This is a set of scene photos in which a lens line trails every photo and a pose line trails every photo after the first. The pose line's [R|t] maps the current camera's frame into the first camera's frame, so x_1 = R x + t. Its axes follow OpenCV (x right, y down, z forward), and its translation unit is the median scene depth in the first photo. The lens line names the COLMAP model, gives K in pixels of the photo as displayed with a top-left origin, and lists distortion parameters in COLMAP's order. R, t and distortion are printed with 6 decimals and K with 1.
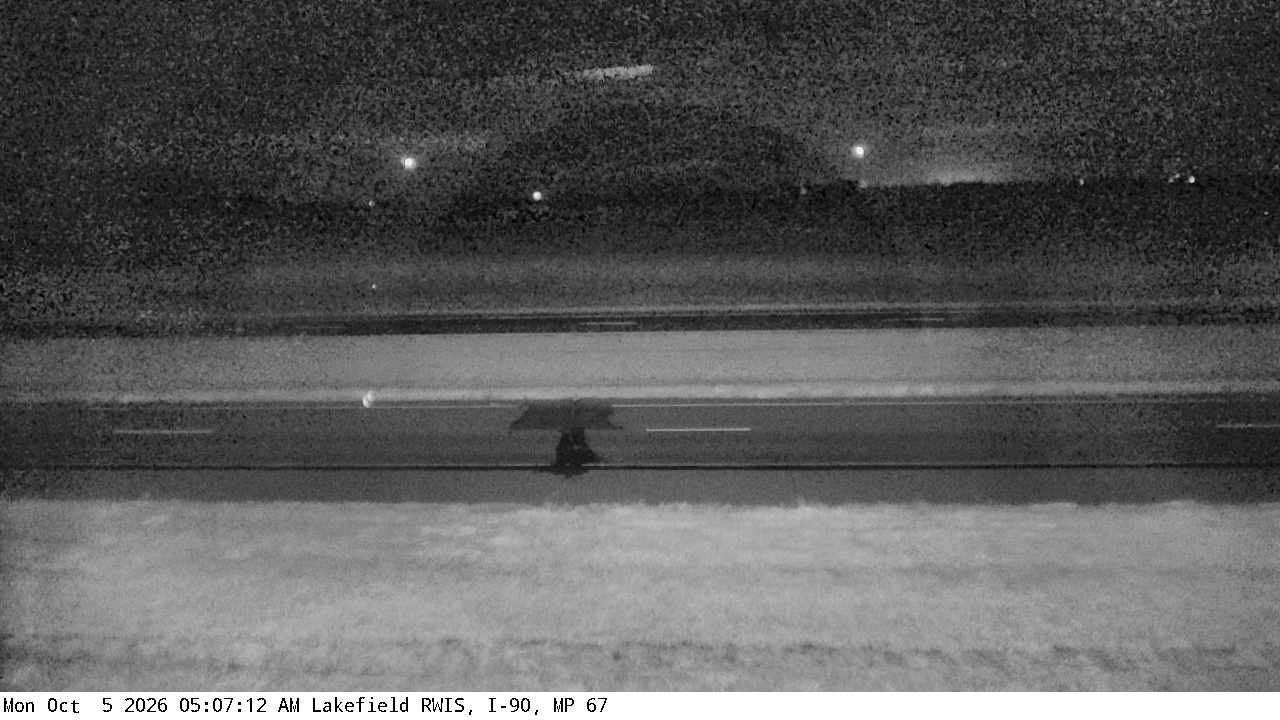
lens RADIAL K [[1081.6, 0, 640.0], [0, 1081.6, 360.0], [0, 0, 1]] dist [-0.047457, 0.003785]
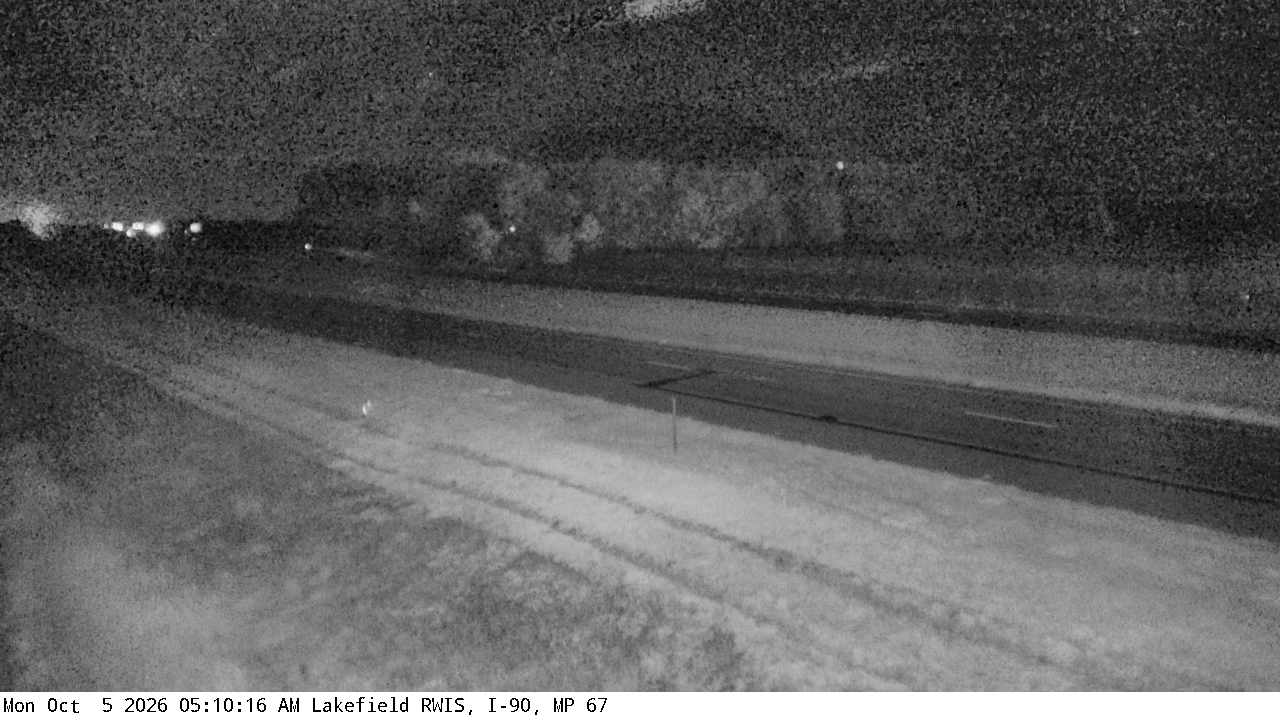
lens RADIAL K [[1081.6, 0, 640.0], [0, 1081.6, 360.0], [0, 0, 1]] dist [-0.047457, 0.003785]
pose [[0.708512, 0.116421, -0.696030, 0.846148], [-0.114831, 0.992173, 0.049065, -0.008802], [0.696294, 0.045162, 0.716335, -0.067881]]
